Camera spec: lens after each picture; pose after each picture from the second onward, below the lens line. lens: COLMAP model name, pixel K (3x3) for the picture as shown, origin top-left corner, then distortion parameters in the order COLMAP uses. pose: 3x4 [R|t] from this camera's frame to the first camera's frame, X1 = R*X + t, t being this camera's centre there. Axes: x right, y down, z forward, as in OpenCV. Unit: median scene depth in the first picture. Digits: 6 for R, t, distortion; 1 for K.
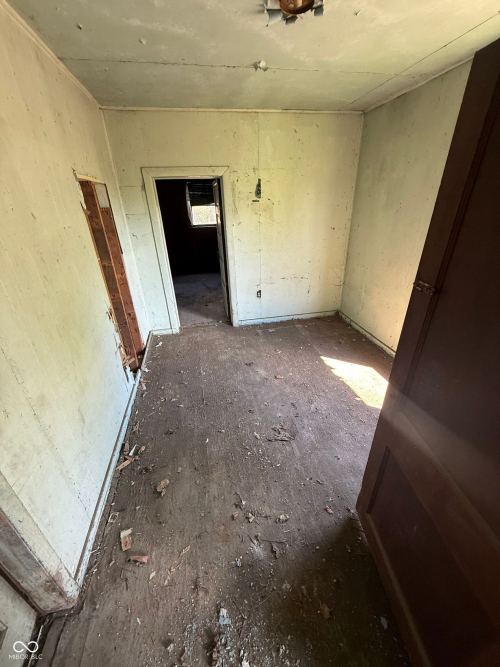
lens RADIAL K [[268.3, 0, 250.4], [0, 268.3, 334.6], [0, 0, 1]] dist [0.001436, 0.000068]
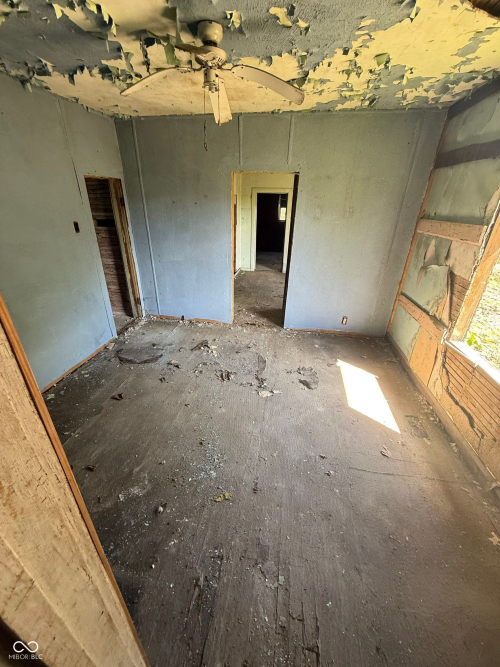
lens RADIAL K [[268.3, 0, 248.7], [0, 268.3, 335.0], [0, 0, 1]] dist [0.001436, 0.000068]
pose [[0.931999, 0.205870, -0.298323, 0.440888], [-0.209394, 0.977617, 0.020472, 0.487028], [0.295860, 0.043387, 0.954246, -0.988253]]
